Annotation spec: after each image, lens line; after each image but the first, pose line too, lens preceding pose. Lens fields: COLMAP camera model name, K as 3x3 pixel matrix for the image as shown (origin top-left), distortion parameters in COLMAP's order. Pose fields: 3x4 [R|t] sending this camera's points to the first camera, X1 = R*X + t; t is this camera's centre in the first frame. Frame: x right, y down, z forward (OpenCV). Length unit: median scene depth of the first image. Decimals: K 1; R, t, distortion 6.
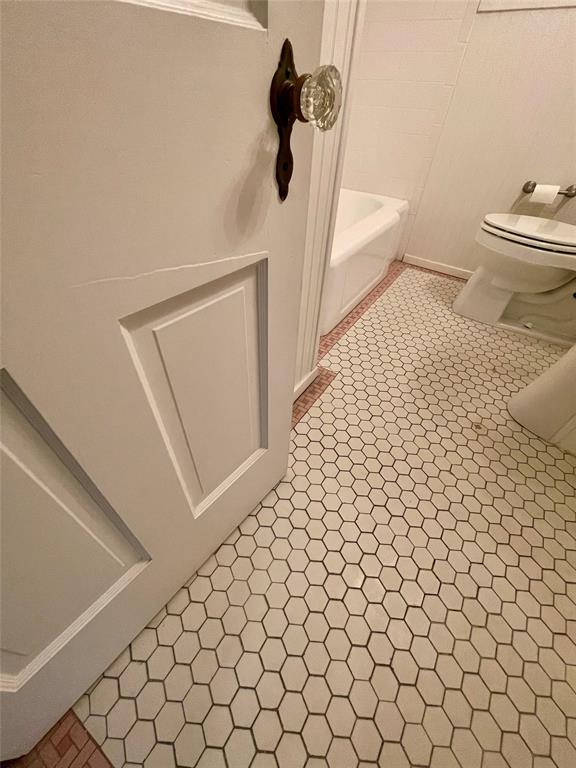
lens RADIAL K [[310.0, 0, 287.1], [0, 310.0, 381.8], [0, 0, 1]] dist [-0.002887, 0.000028]
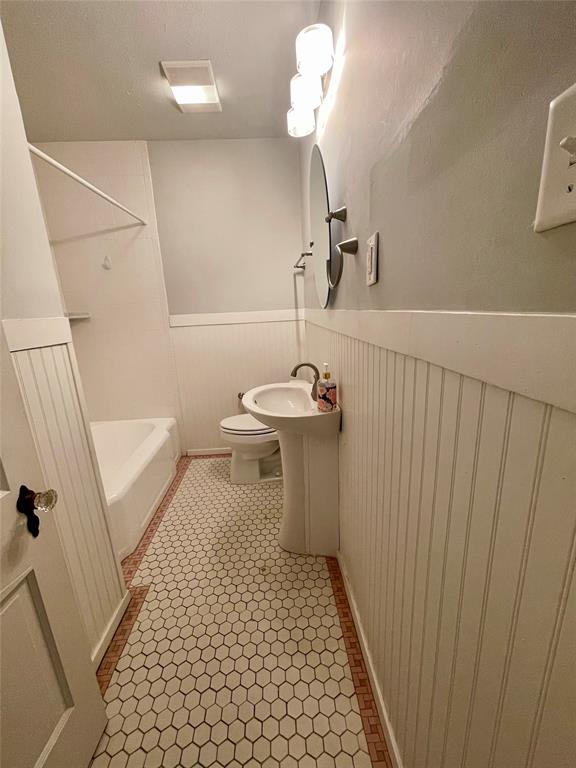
lens RADIAL K [[310.0, 0, 284.6], [0, 310.0, 386.0], [0, 0, 1]] dist [-0.002887, 0.000028]
pose [[0.804873, -0.229127, 0.547431, 0.111921], [0.468662, 0.811303, -0.349491, 0.008712], [-0.364054, 0.537856, 0.760378, -0.434798]]
